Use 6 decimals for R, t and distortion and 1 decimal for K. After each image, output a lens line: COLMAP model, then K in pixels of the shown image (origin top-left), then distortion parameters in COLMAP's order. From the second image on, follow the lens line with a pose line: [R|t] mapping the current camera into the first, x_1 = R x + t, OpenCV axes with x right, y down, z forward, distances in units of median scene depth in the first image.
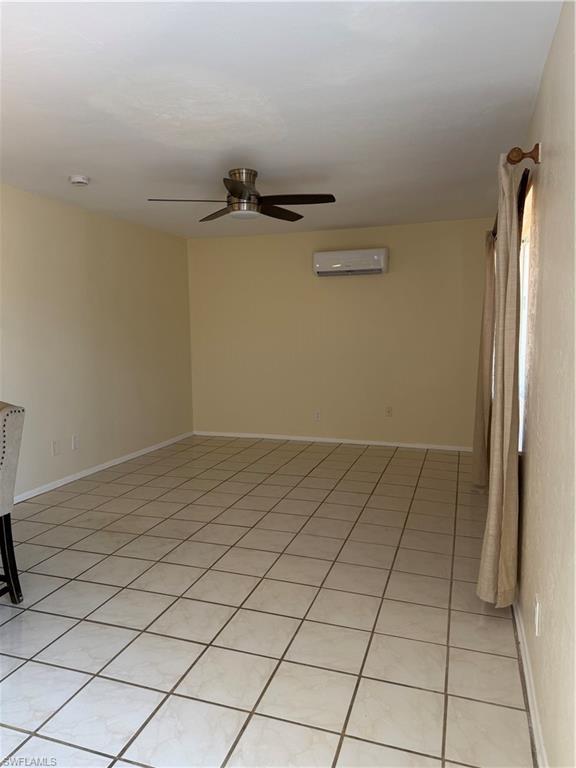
lens RADIAL K [[547.1, 0, 290.4], [0, 547.1, 381.8], [0, 0, 1]] dist [0.062367, -0.066898]
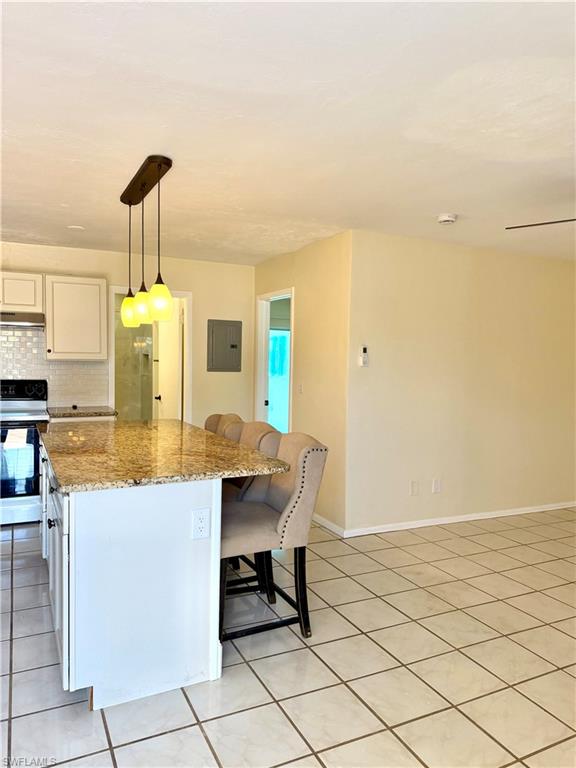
lens RADIAL K [[547.1, 0, 290.4], [0, 547.1, 381.8], [0, 0, 1]] dist [0.062367, -0.066898]
pose [[0.704749, 0.053250, -0.707456, 0.133789], [-0.099384, 0.994757, -0.024128, -0.030705], [0.702461, 0.087314, 0.706346, 0.157658]]
